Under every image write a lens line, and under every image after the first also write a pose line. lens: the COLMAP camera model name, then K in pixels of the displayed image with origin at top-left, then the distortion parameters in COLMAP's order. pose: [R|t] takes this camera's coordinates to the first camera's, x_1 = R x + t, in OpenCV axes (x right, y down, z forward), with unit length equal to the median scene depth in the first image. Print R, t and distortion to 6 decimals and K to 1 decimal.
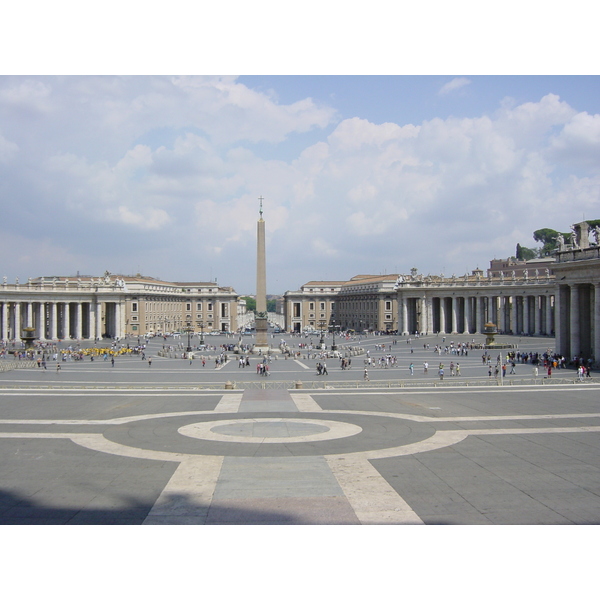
lens RADIAL K [[689.1, 0, 303.2], [0, 689.1, 299.0], [0, 0, 1]] dist [-0.140376, 0.000000]
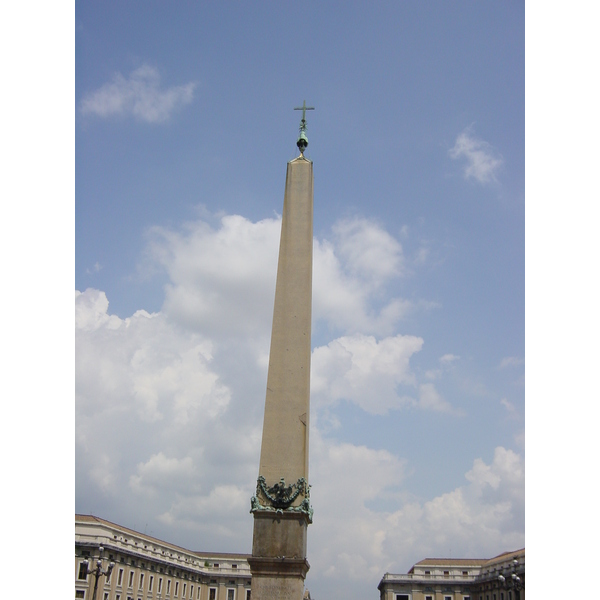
lens RADIAL K [[689.1, 0, 288.4], [0, 689.1, 312.7], [0, 0, 1]] dist [-0.140376, 0.000000]
pose [[0.988093, -0.016496, -0.152969, -0.013718], [-0.050115, 0.905506, -0.421364, 0.031572], [0.145465, 0.424013, 0.893898, 0.400820]]
